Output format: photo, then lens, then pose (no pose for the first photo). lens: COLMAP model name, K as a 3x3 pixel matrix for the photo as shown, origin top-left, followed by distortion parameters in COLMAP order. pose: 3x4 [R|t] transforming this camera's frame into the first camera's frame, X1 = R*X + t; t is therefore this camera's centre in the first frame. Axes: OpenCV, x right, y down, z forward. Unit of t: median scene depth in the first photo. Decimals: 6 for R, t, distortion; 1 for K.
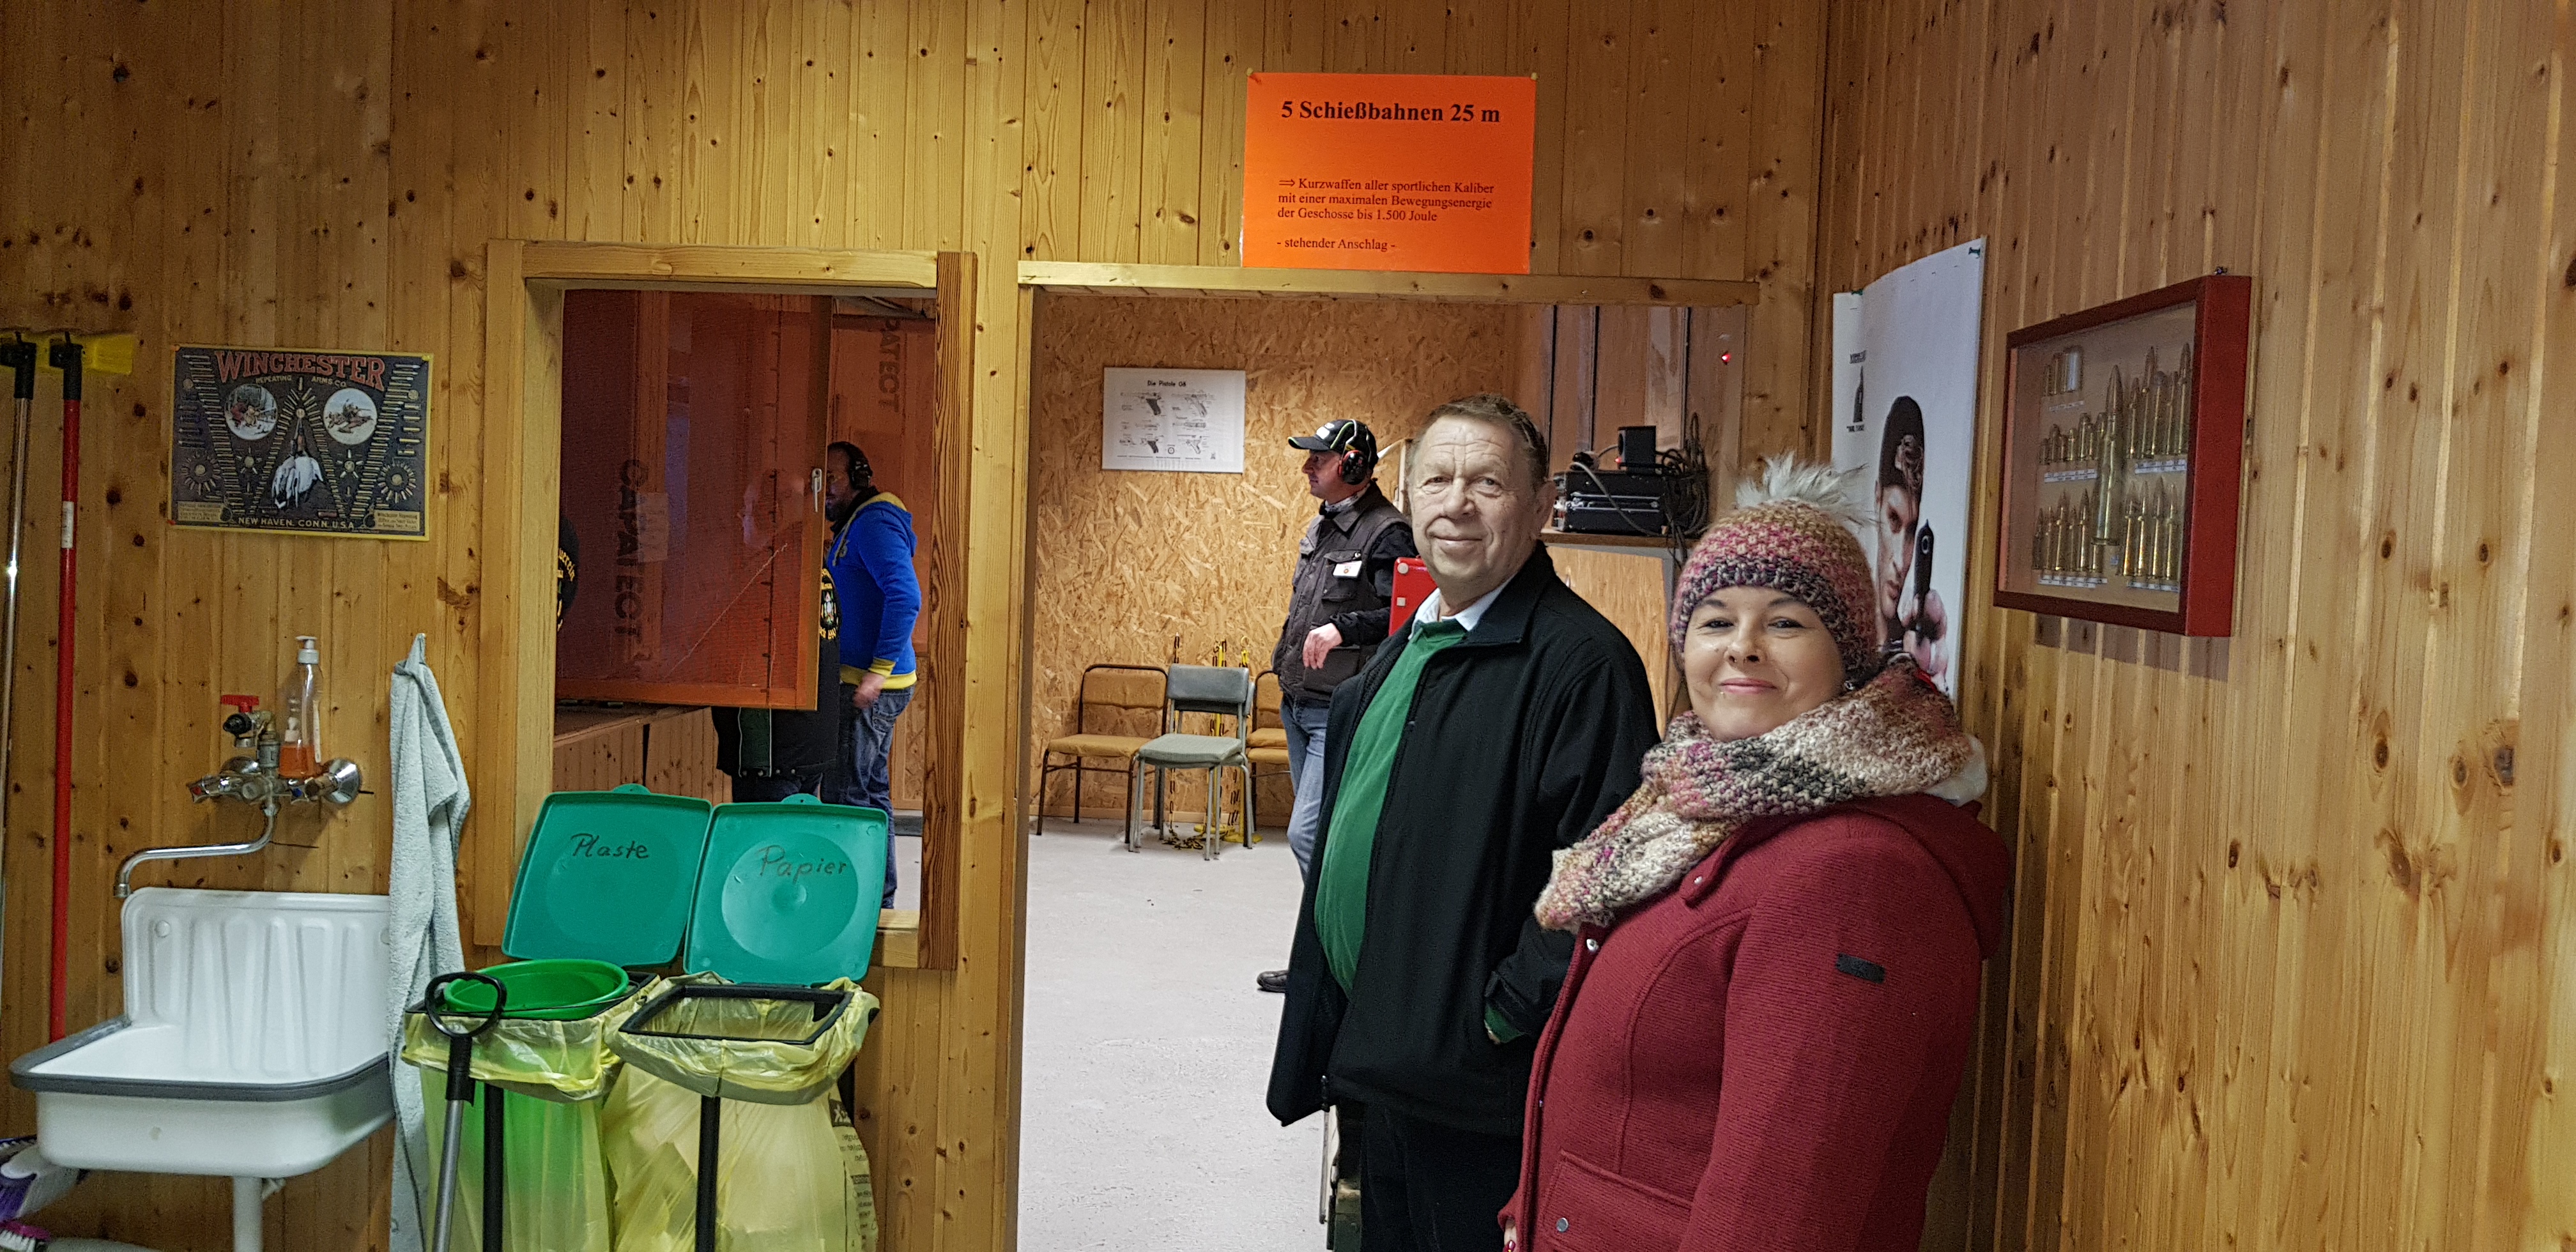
lens RADIAL K [[2037.5, 0, 1257.3], [0, 2037.5, 599.1], [0, 0, 1]] dist [-0.003996, -0.010443]
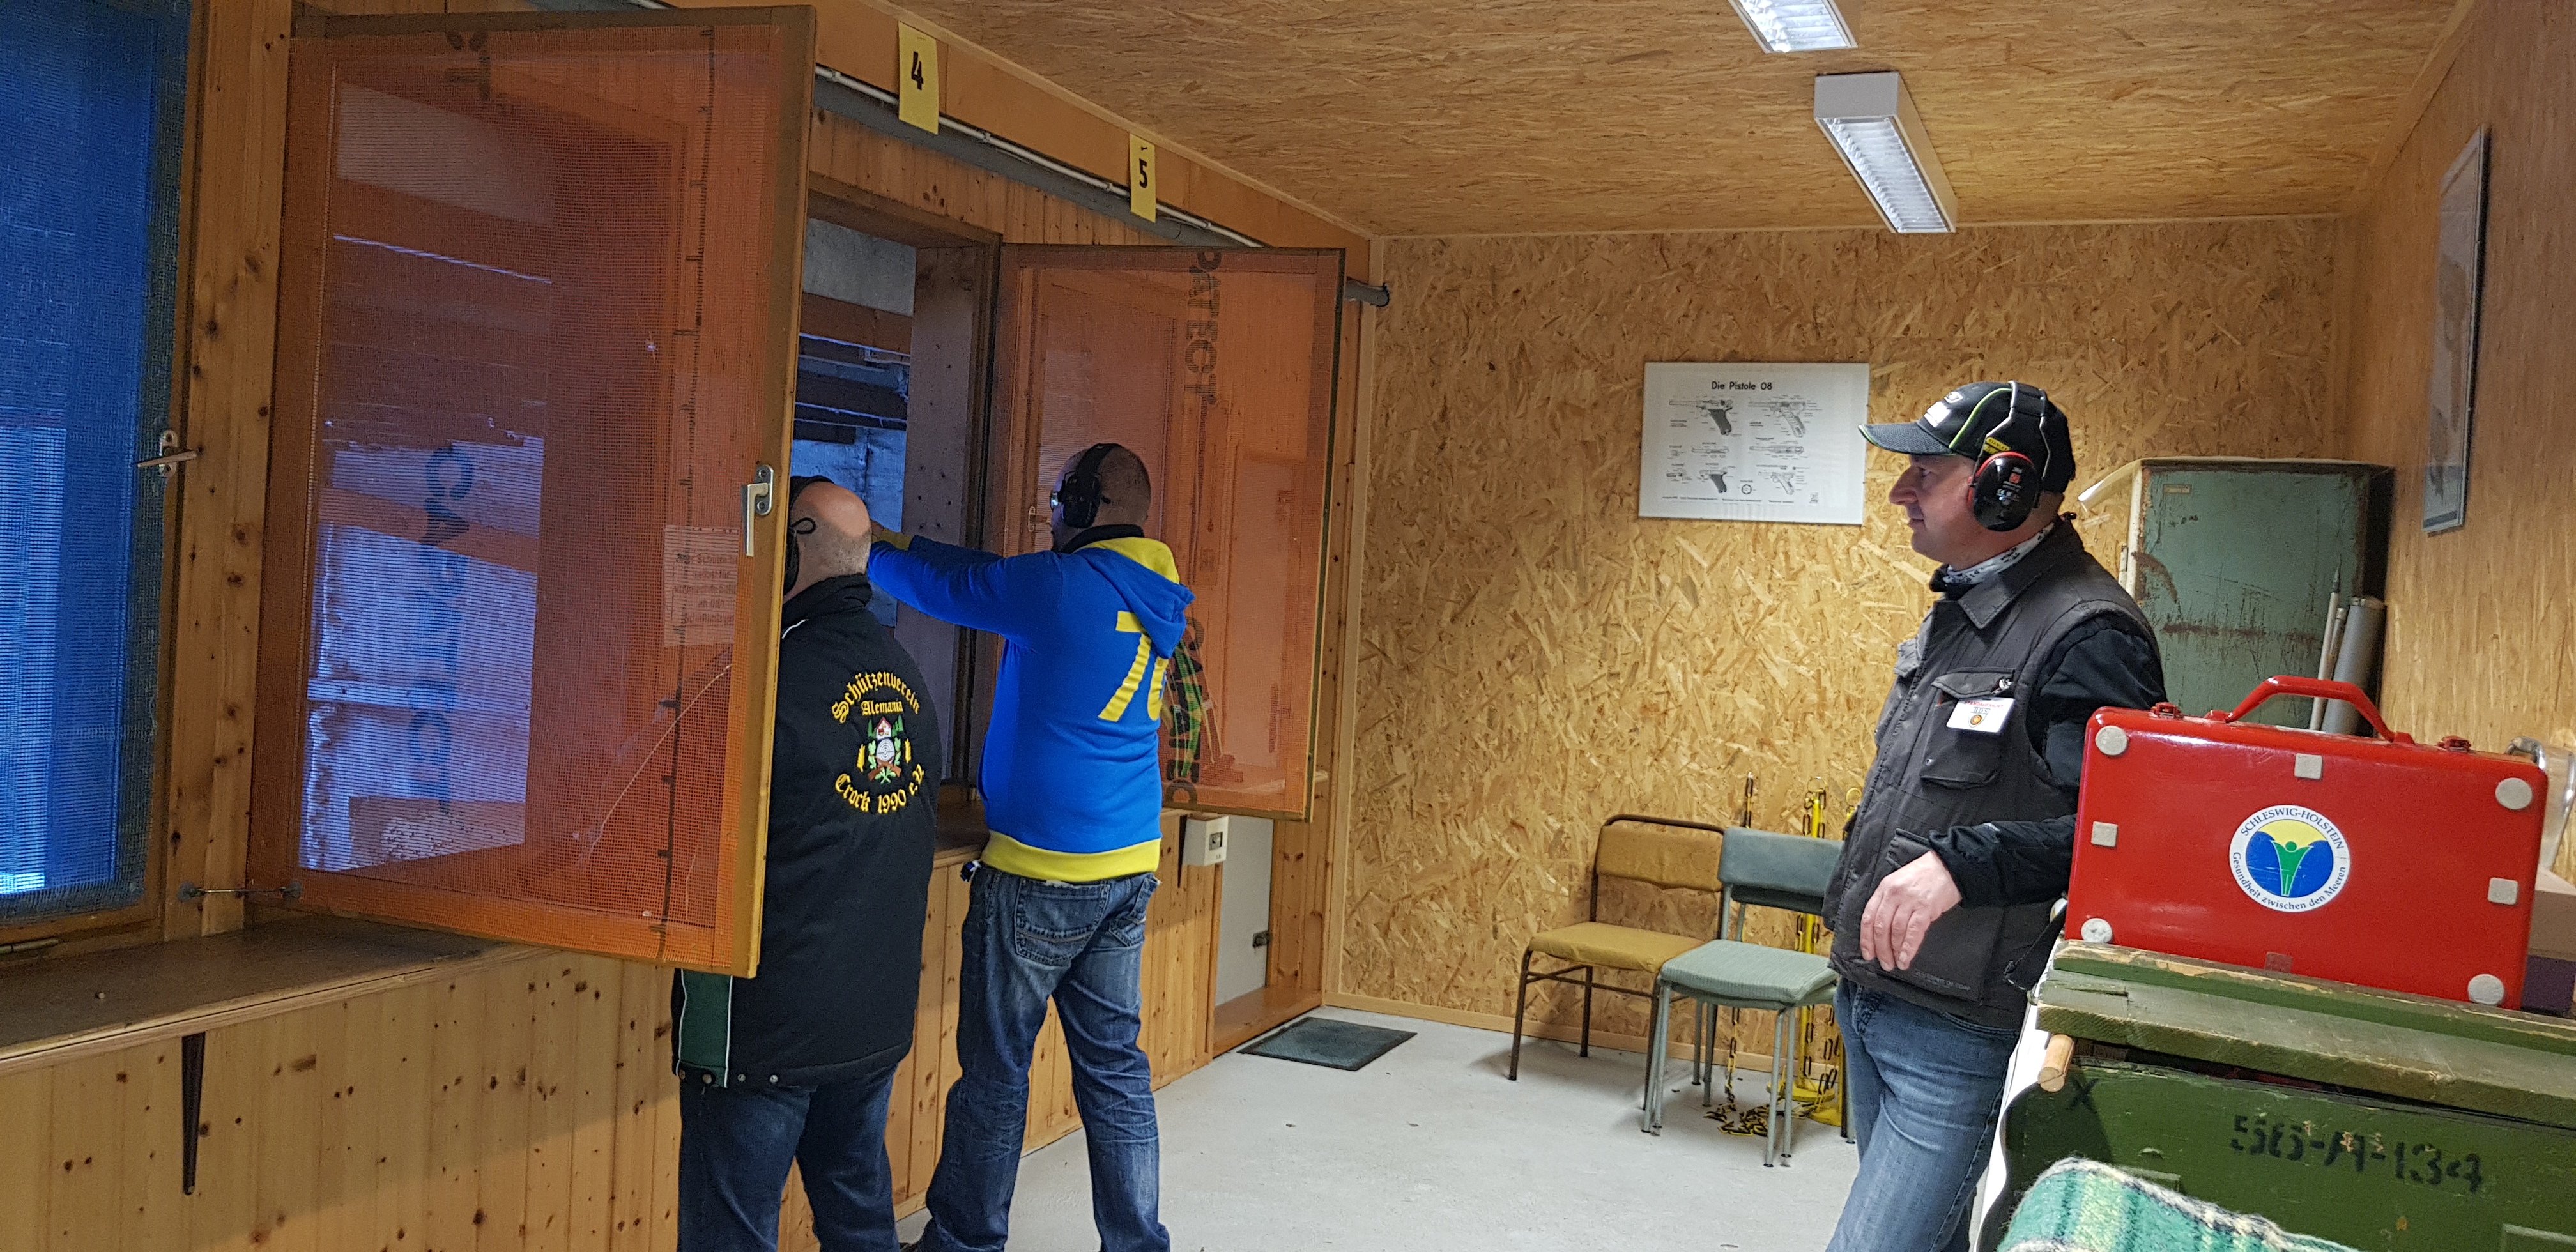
lens RADIAL K [[2032.5, 0, 1221.0], [0, 2032.5, 569.0], [0, 0, 1]] dist [-0.012491, 0.001240]
pose [[0.935587, 0.018763, -0.352598, 0.083781], [-0.036369, 0.998397, -0.043374, -0.039756], [0.351219, 0.053404, 0.934769, 0.990256]]
